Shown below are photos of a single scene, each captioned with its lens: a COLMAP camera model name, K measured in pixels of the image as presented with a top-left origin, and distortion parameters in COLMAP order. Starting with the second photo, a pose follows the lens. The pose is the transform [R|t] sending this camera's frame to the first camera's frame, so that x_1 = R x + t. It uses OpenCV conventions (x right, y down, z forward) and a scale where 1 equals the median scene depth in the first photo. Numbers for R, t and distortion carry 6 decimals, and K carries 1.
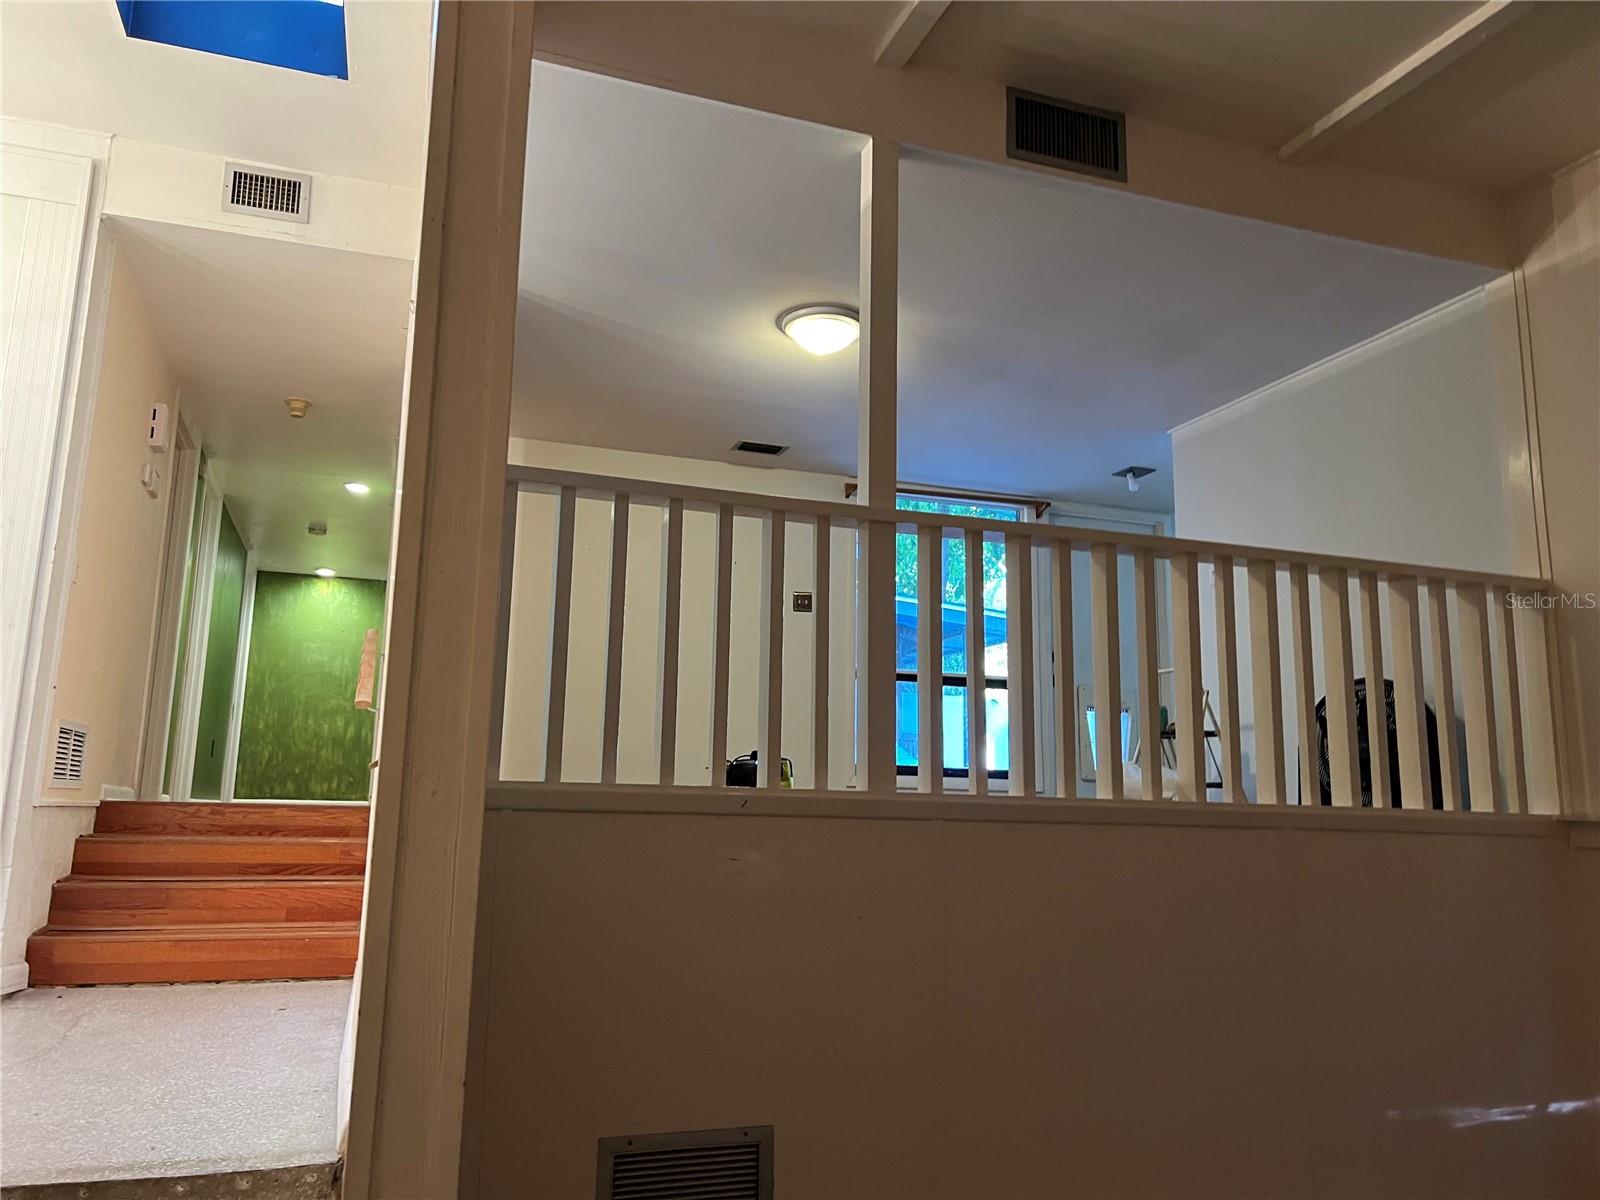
lens RADIAL K [[1206.2, 0, 798.4], [0, 1206.2, 597.0], [0, 0, 1]] dist [0.012778, 0.017102]
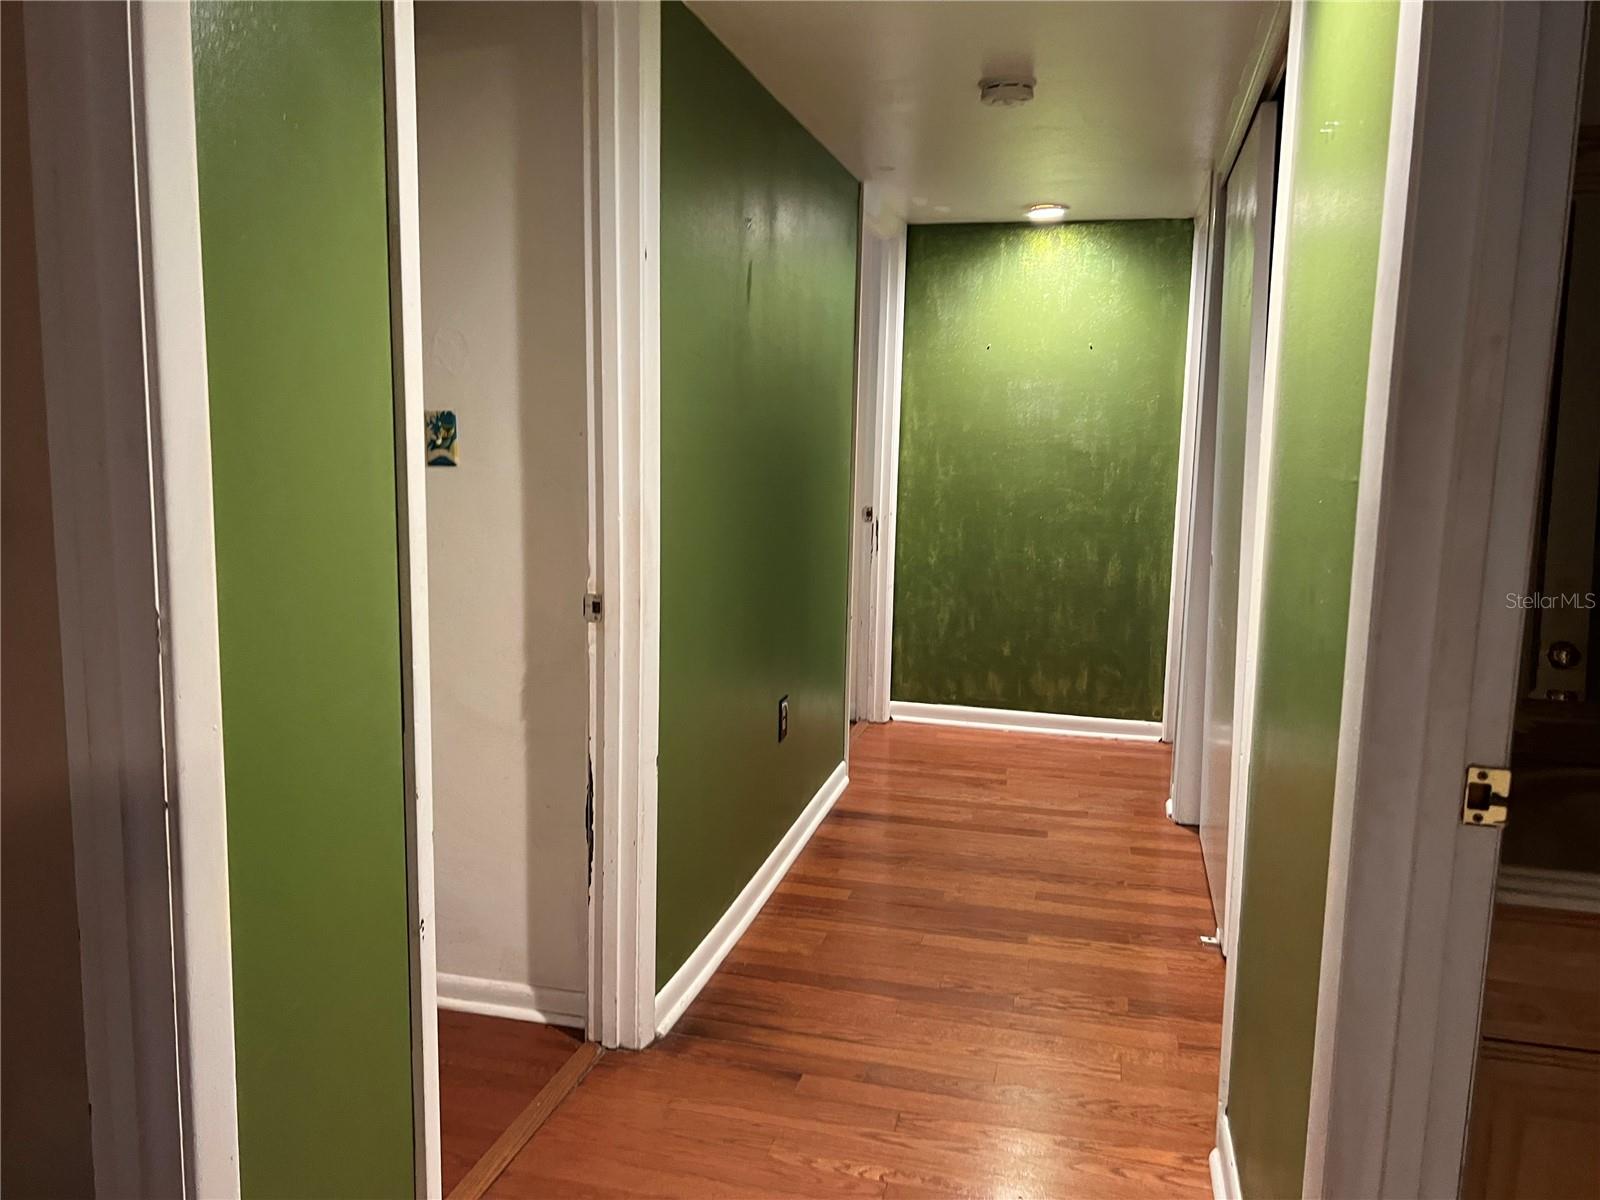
lens RADIAL K [[1206.2, 0, 751.7], [0, 1206.2, 595.4], [0, 0, 1]] dist [0.012778, 0.017102]
pose [[0.809623, 0.073366, -0.582347, -0.218785], [0.103446, 0.958791, 0.264610, -0.015241], [0.577762, -0.274475, 0.768670, 0.579376]]
